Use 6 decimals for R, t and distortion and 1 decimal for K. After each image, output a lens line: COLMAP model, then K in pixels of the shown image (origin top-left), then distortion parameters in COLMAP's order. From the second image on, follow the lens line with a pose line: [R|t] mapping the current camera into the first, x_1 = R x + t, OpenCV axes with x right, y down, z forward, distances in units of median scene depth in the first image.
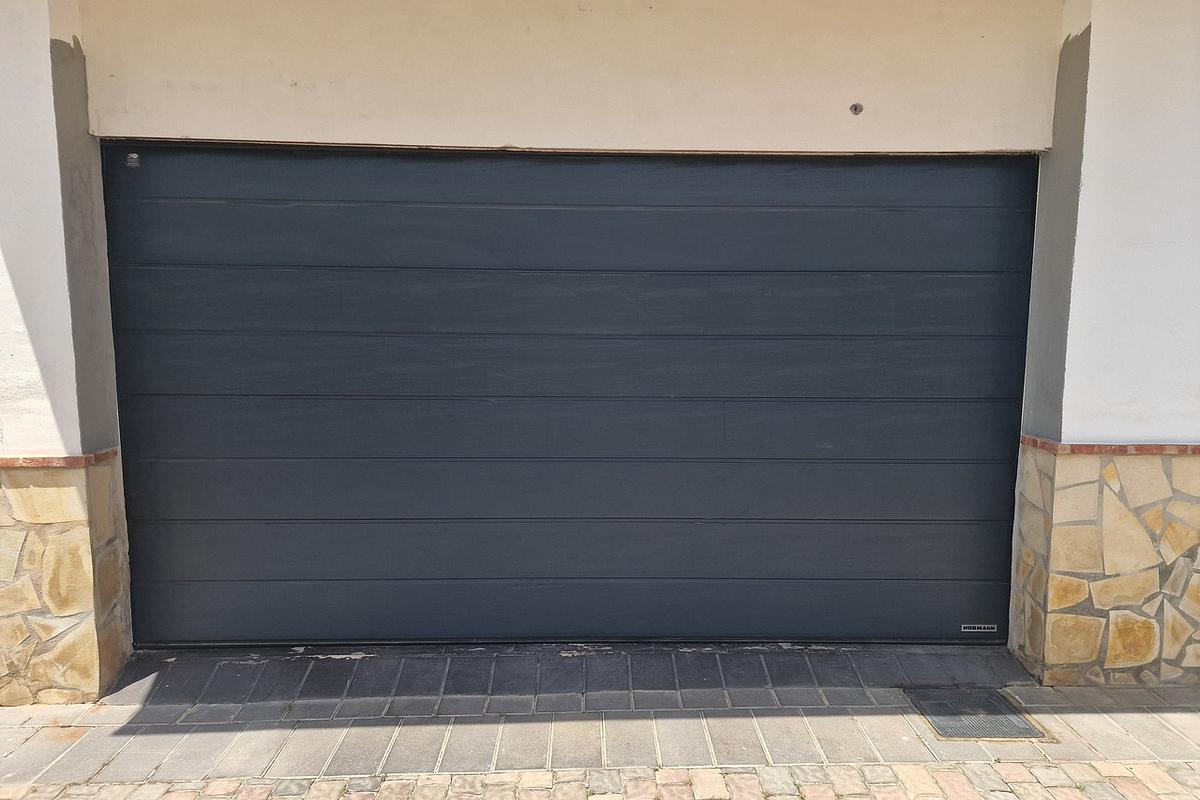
lens RADIAL K [[815.3, 0, 600.0], [0, 815.3, 400.0], [0, 0, 1]] dist [-0.005325, -0.003690]
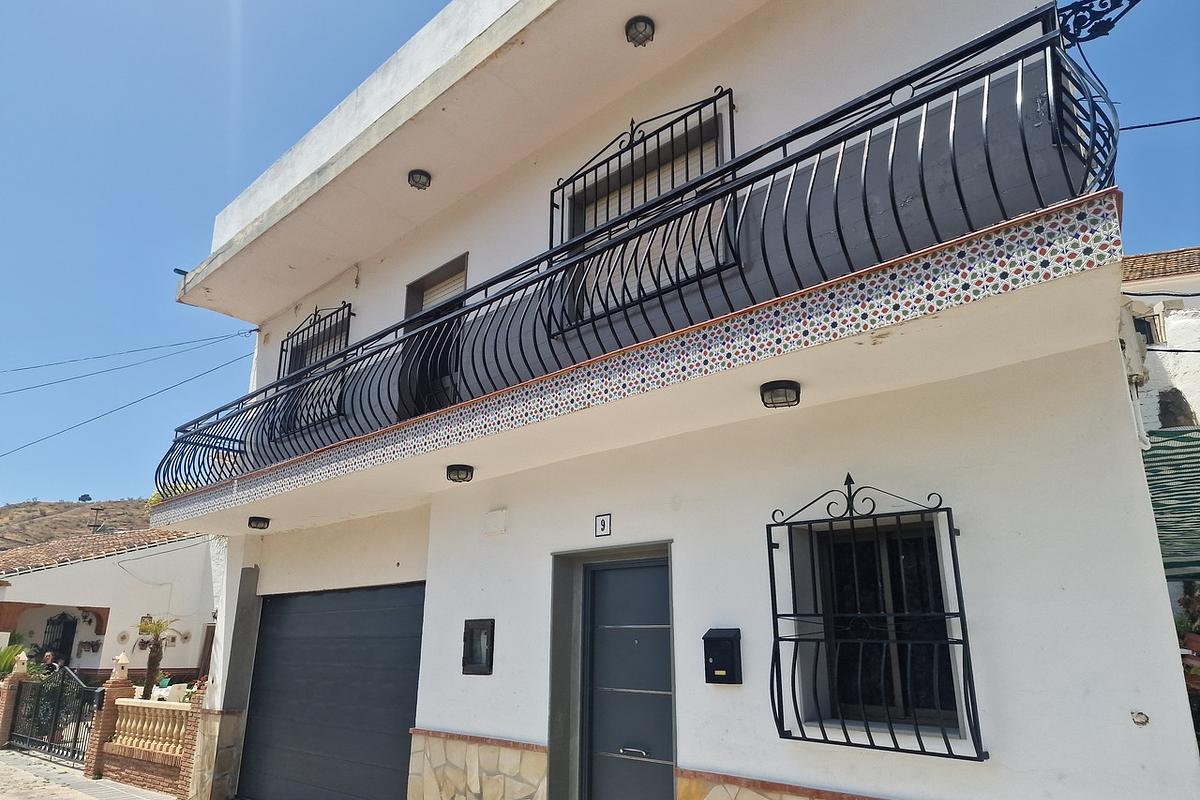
lens RADIAL K [[815.3, 0, 600.0], [0, 815.3, 400.0], [0, 0, 1]] dist [-0.005325, -0.003690]
pose [[0.692622, -0.217309, -0.687788, 2.373772], [-0.085827, 0.921934, -0.377718, 0.027611], [0.716176, 0.320647, 0.619901, -0.146627]]
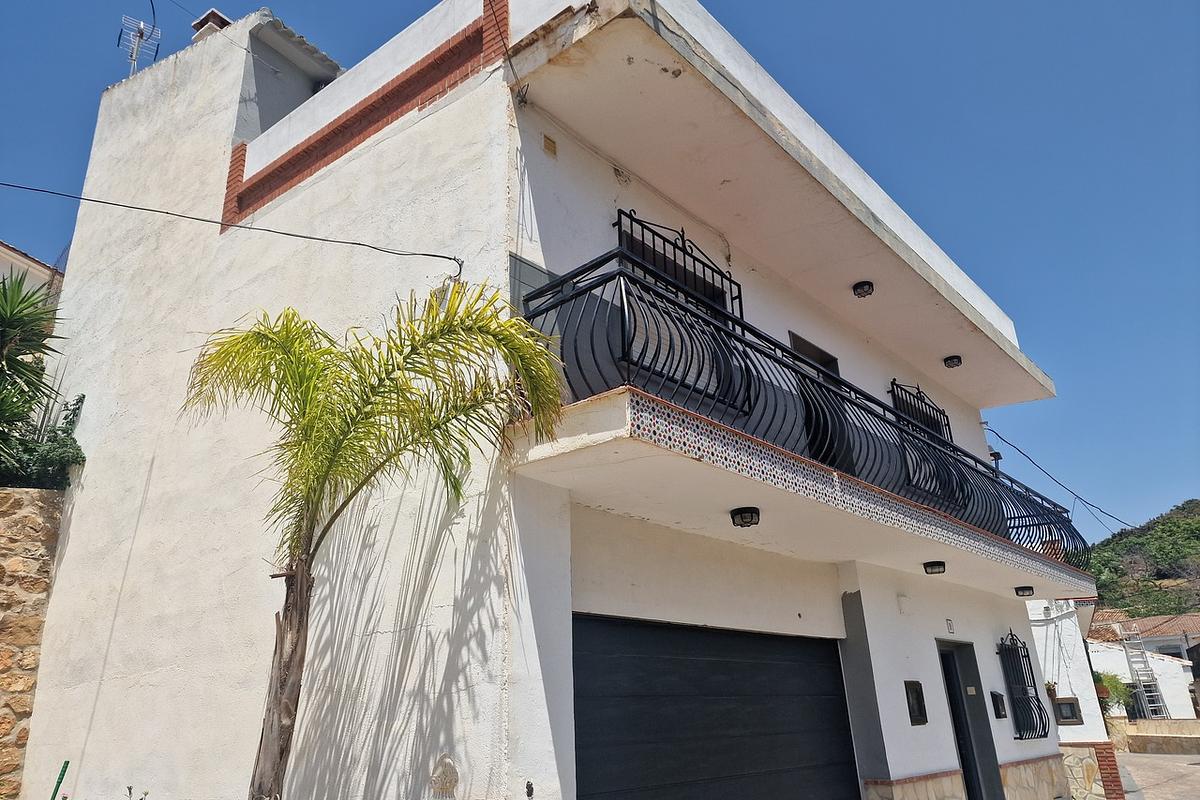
lens RADIAL K [[815.3, 0, 600.0], [0, 815.3, 400.0], [0, 0, 1]] dist [-0.005325, -0.003690]
pose [[0.686203, 0.238889, 0.687064, -1.683059], [0.122423, 0.893135, -0.432808, -0.007481], [-0.717034, 0.381106, 0.583626, -0.084218]]
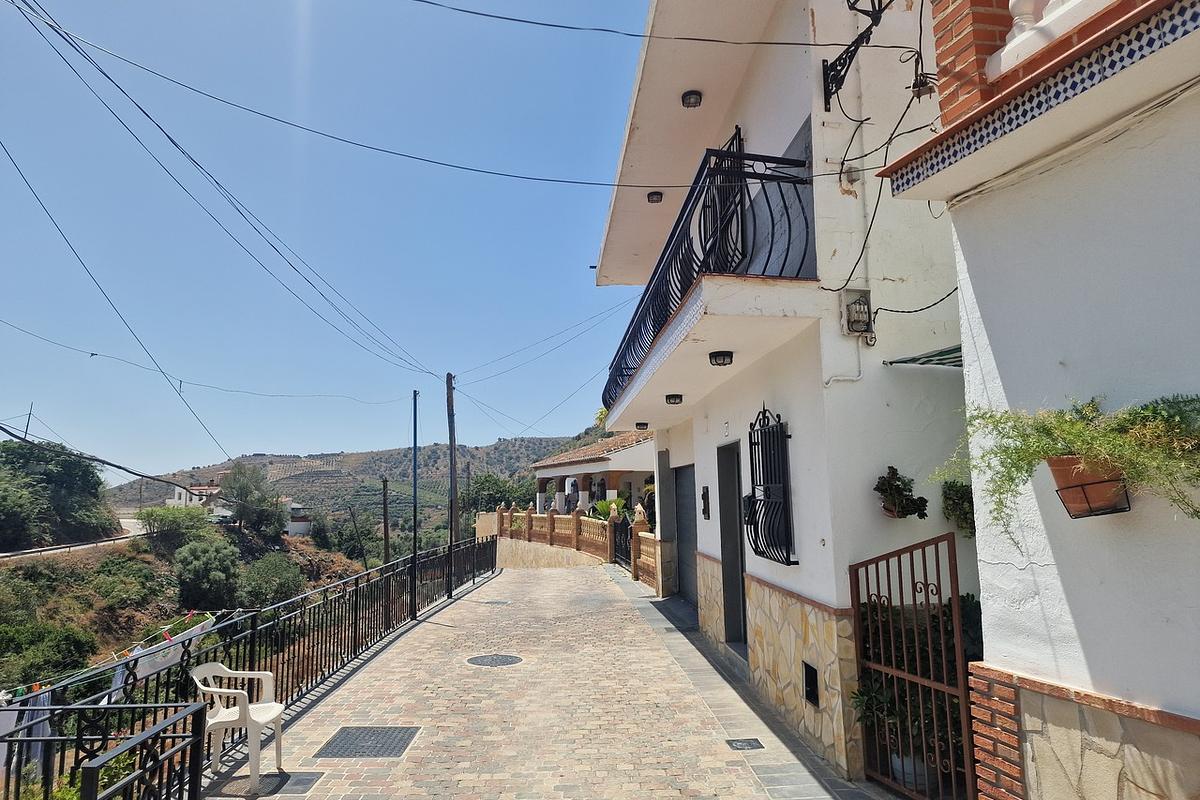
lens RADIAL K [[815.3, 0, 600.0], [0, 815.3, 400.0], [0, 0, 1]] dist [-0.005325, -0.003690]
pose [[0.027450, -0.127306, -0.991484, 3.853747], [-0.092168, 0.987310, -0.129322, -0.078897], [0.995365, 0.094932, 0.015368, 0.523285]]
